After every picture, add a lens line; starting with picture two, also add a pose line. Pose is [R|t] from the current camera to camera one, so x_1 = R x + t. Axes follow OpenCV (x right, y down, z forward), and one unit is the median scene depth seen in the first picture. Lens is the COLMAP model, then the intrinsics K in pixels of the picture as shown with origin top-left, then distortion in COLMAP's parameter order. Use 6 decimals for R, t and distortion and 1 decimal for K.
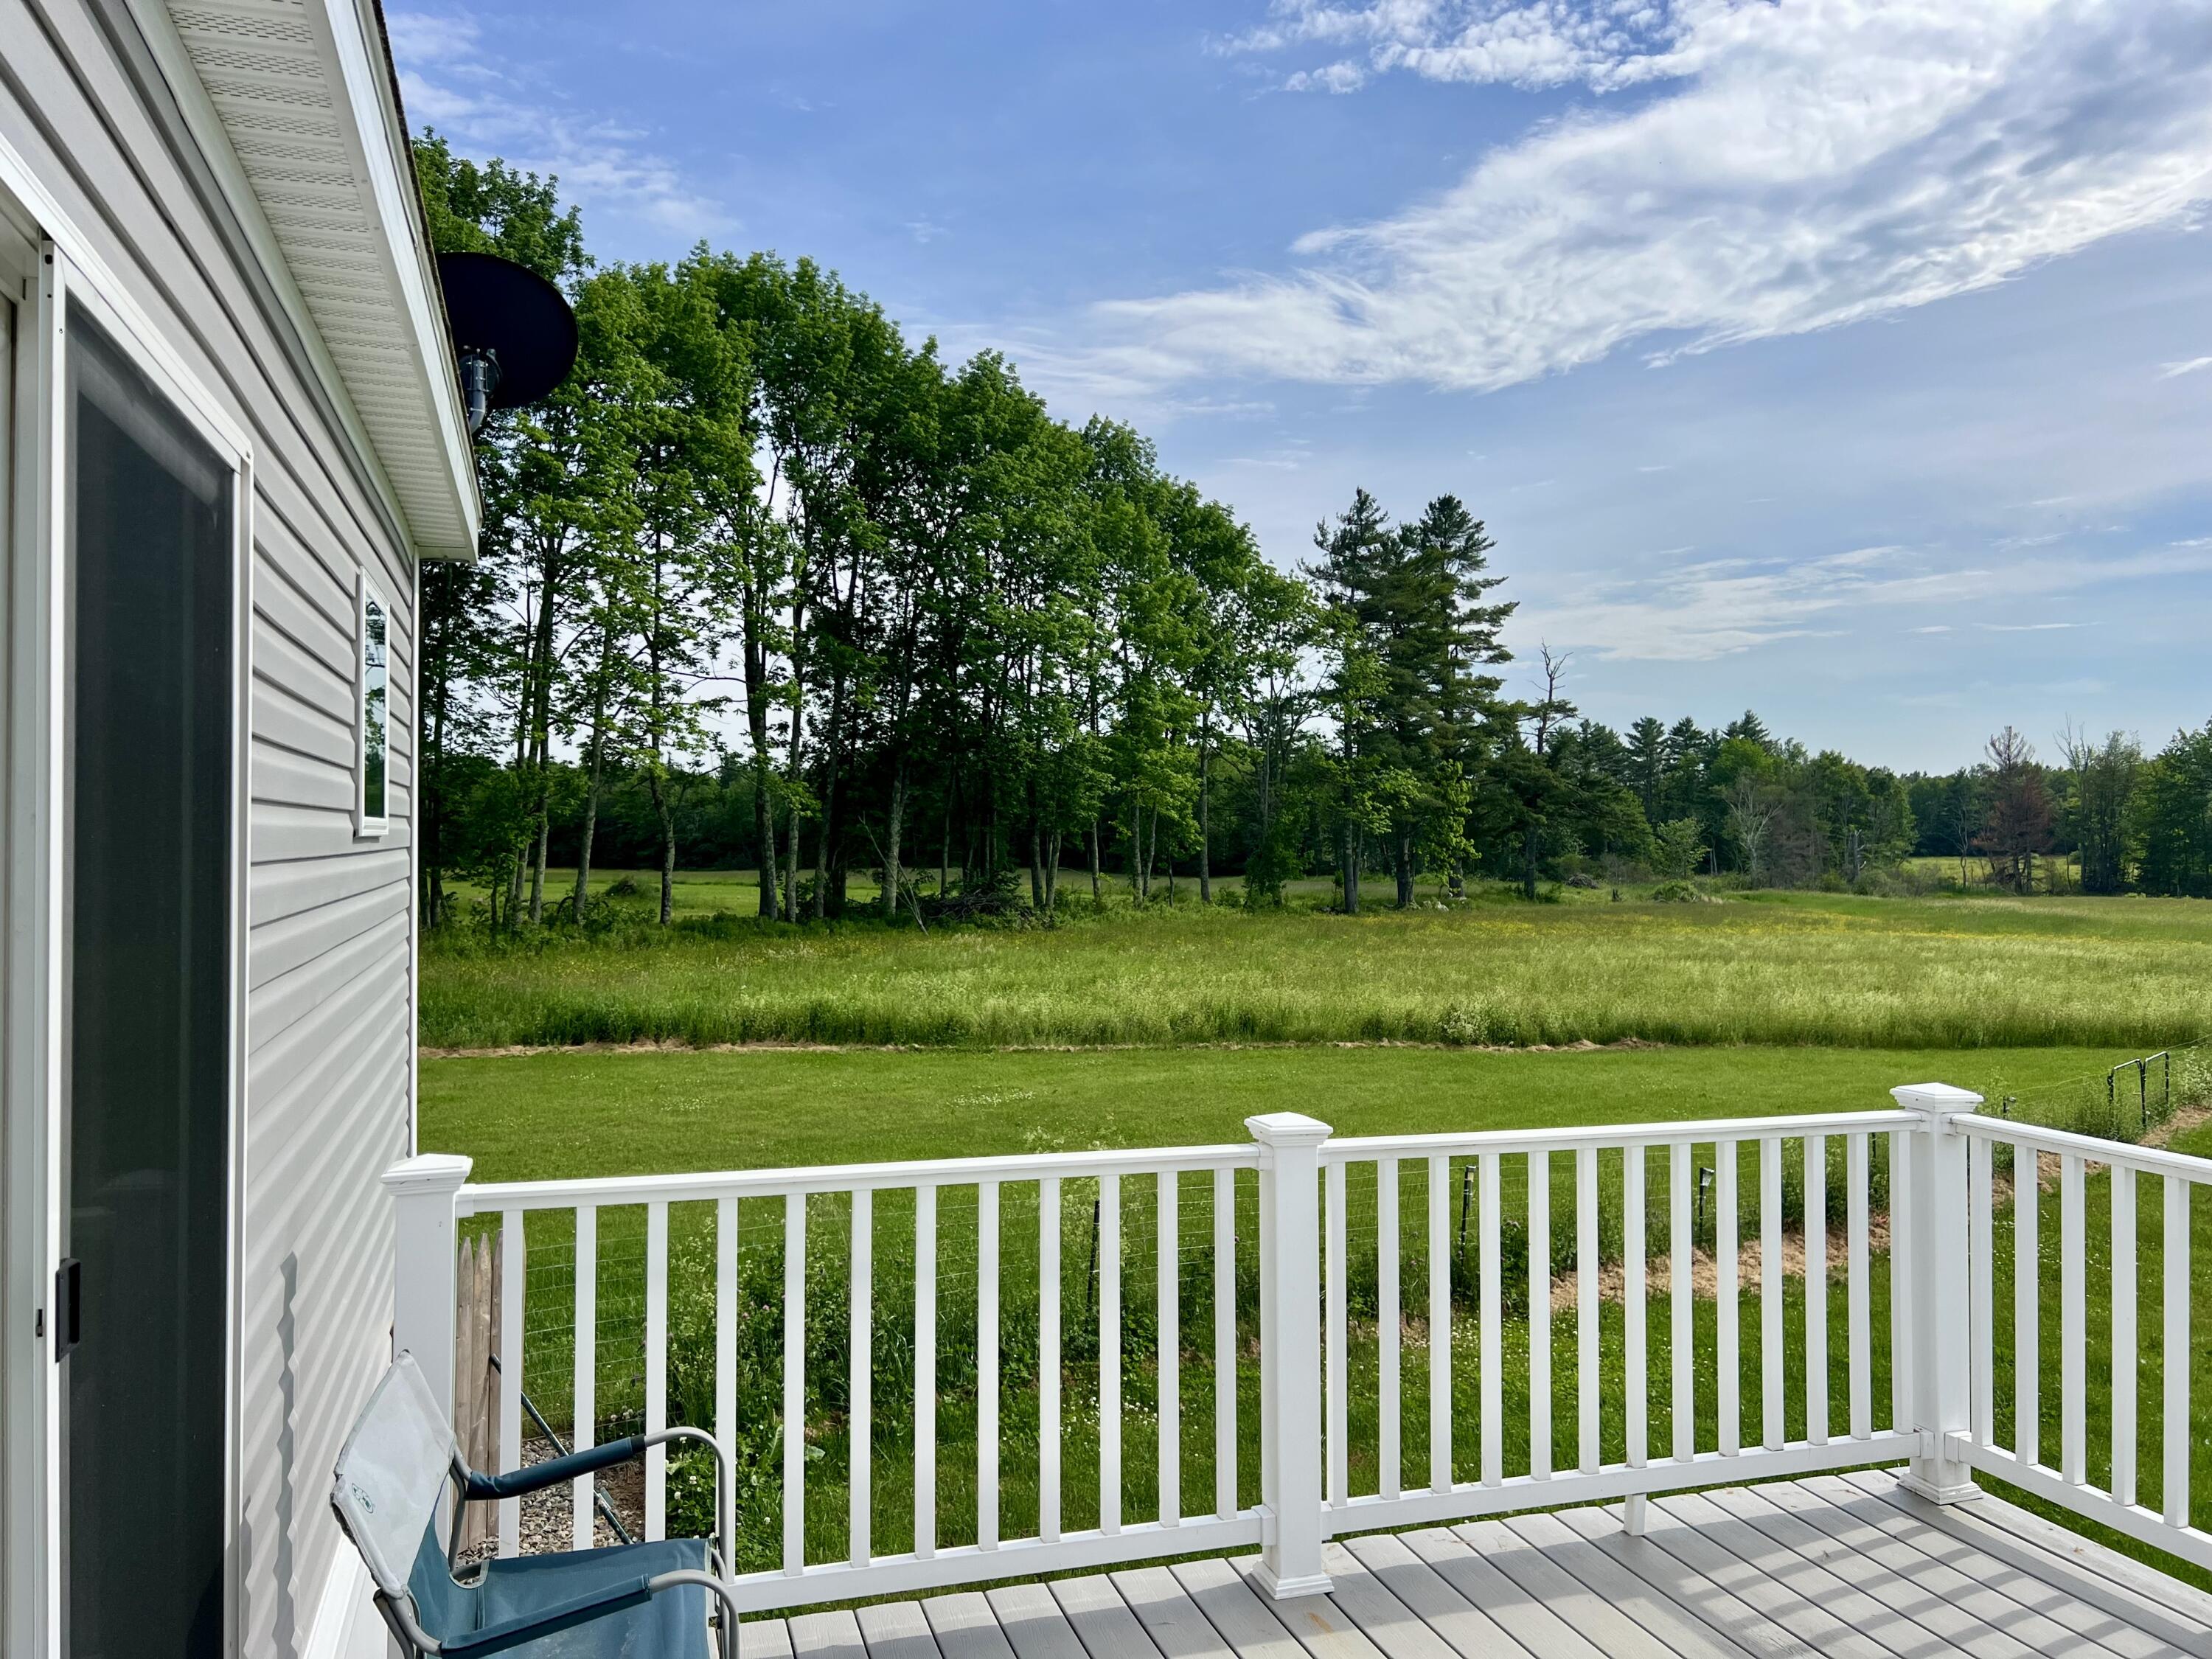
lens RADIAL K [[1626.9, 0, 1121.0], [0, 1626.9, 827.0], [0, 0, 1]] dist [0.037387, -0.058276]
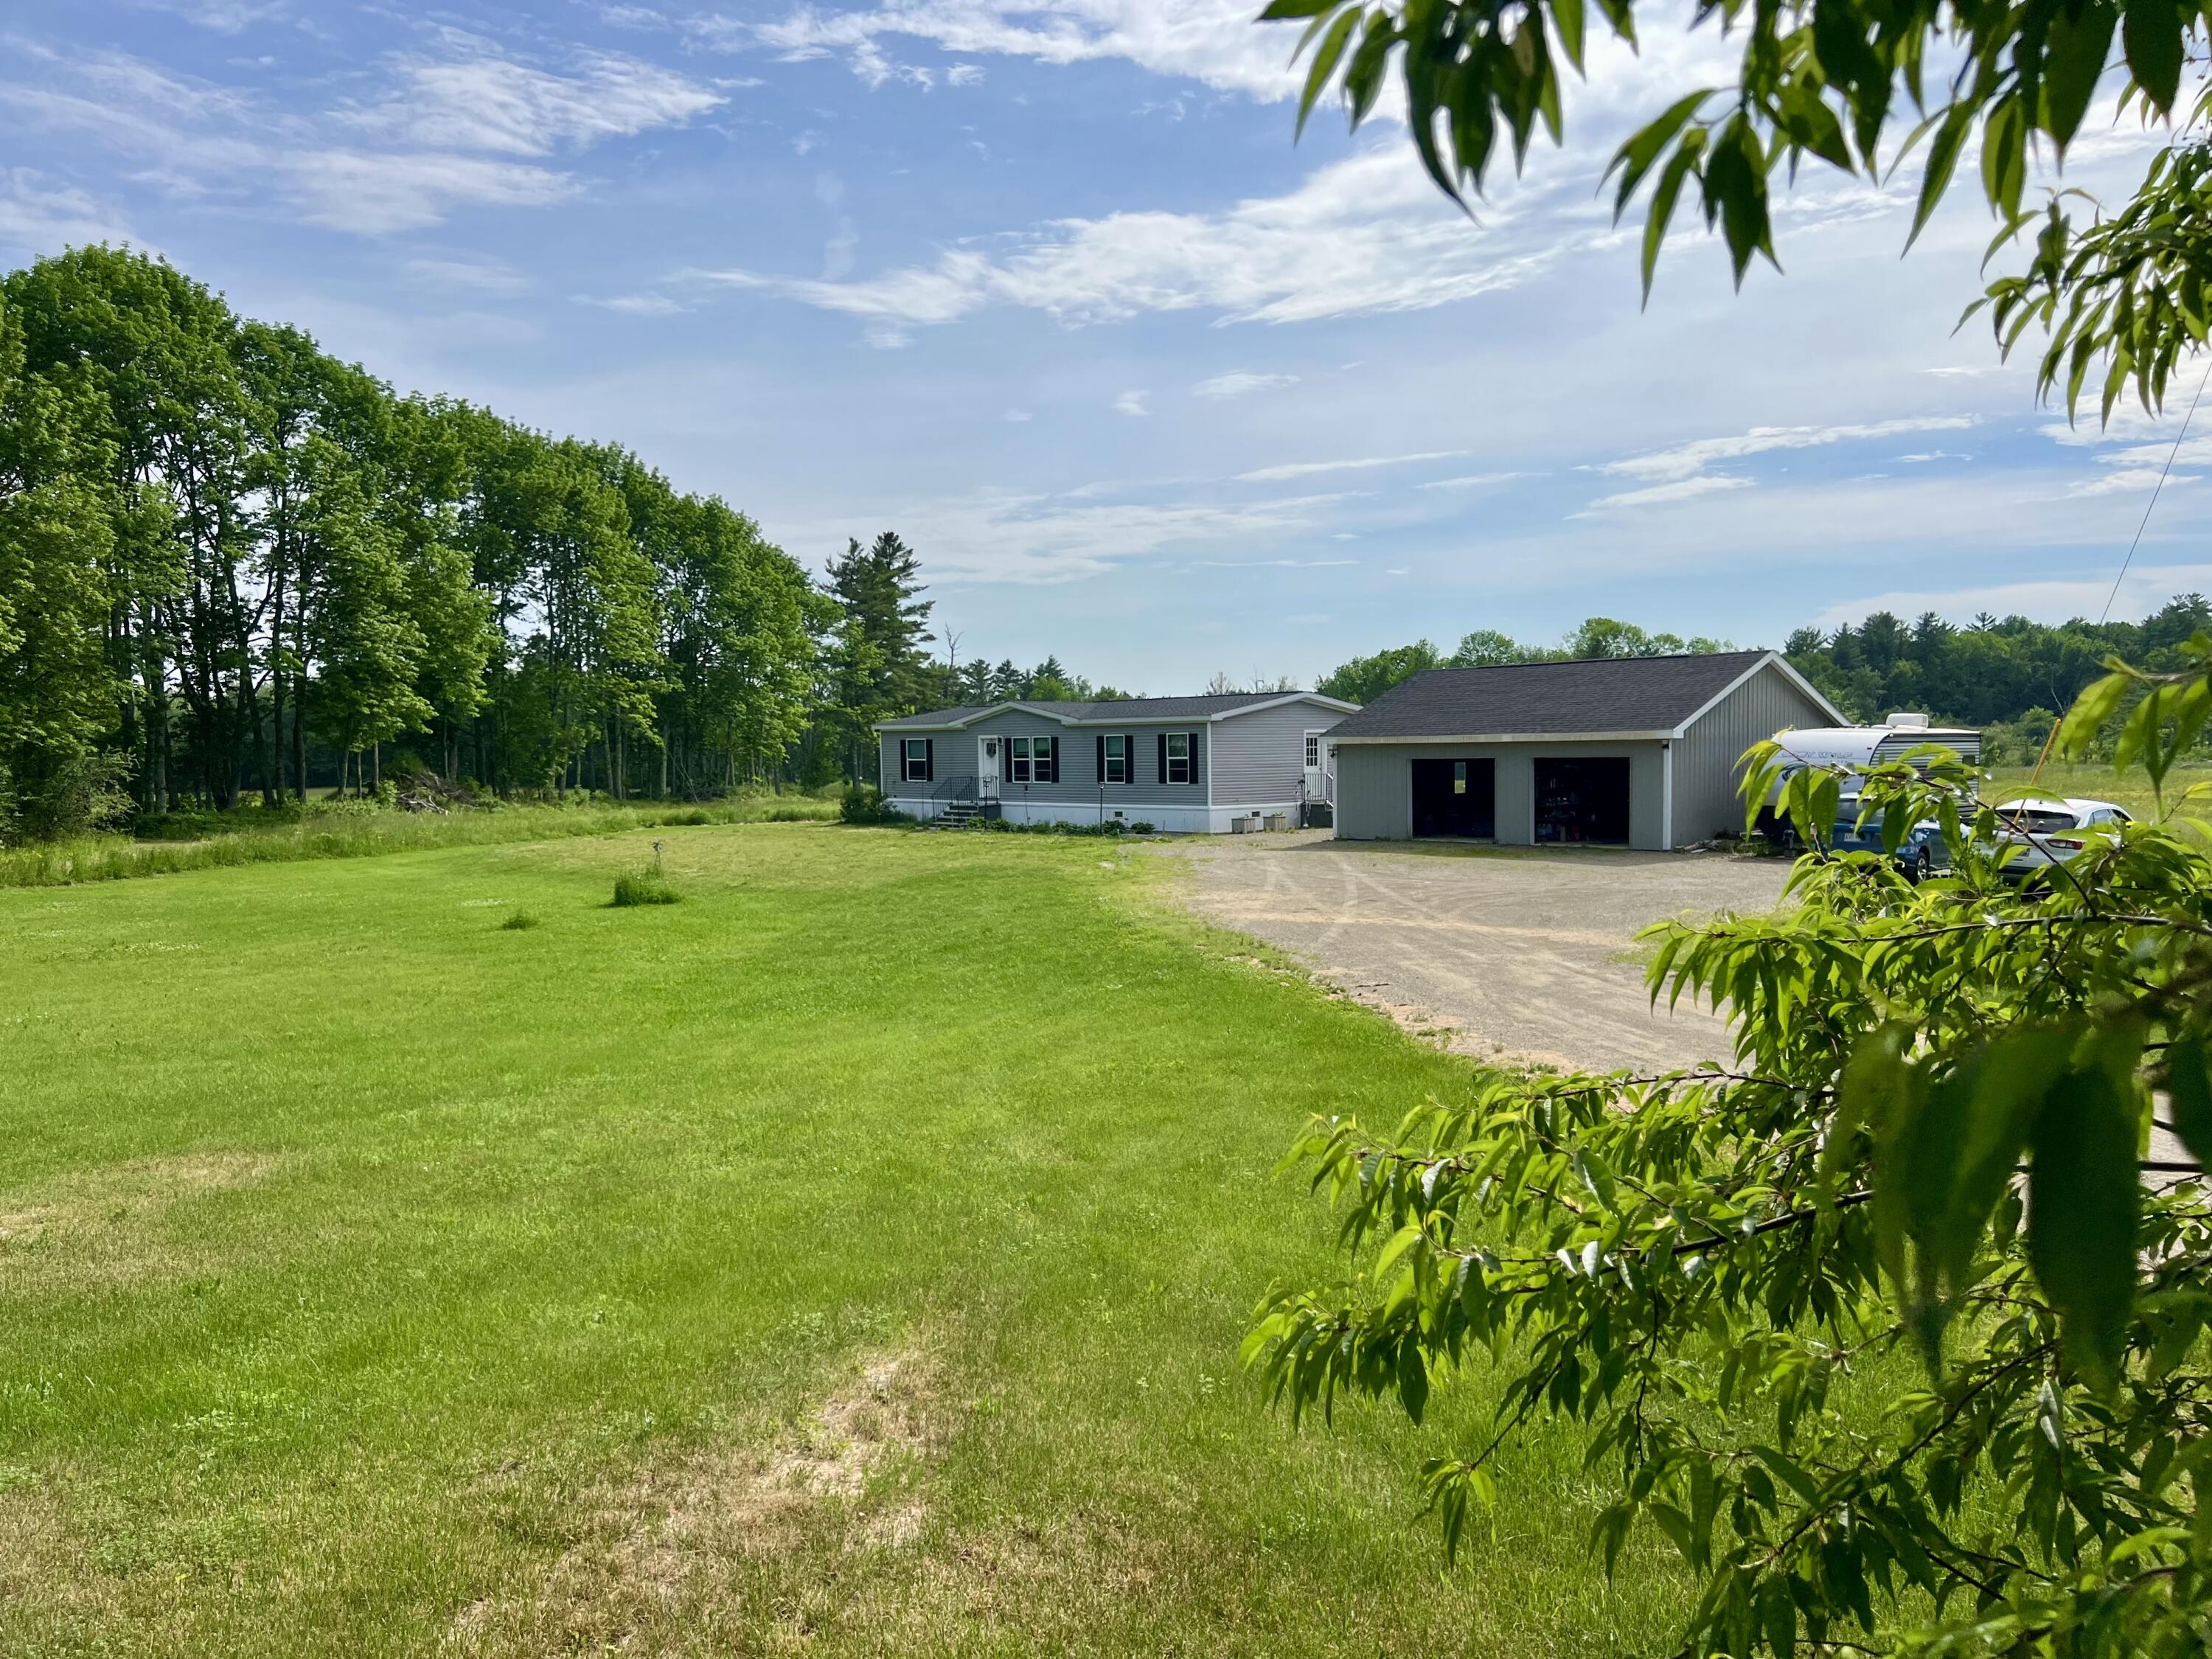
lens RADIAL K [[1626.9, 0, 1114.2], [0, 1626.9, 830.2], [0, 0, 1]] dist [0.037387, -0.058276]
pose [[0.912556, -0.034233, 0.407517, -0.279218], [0.012720, 0.998384, 0.055385, -0.004143], [-0.408754, -0.045358, 0.911517, -0.575753]]
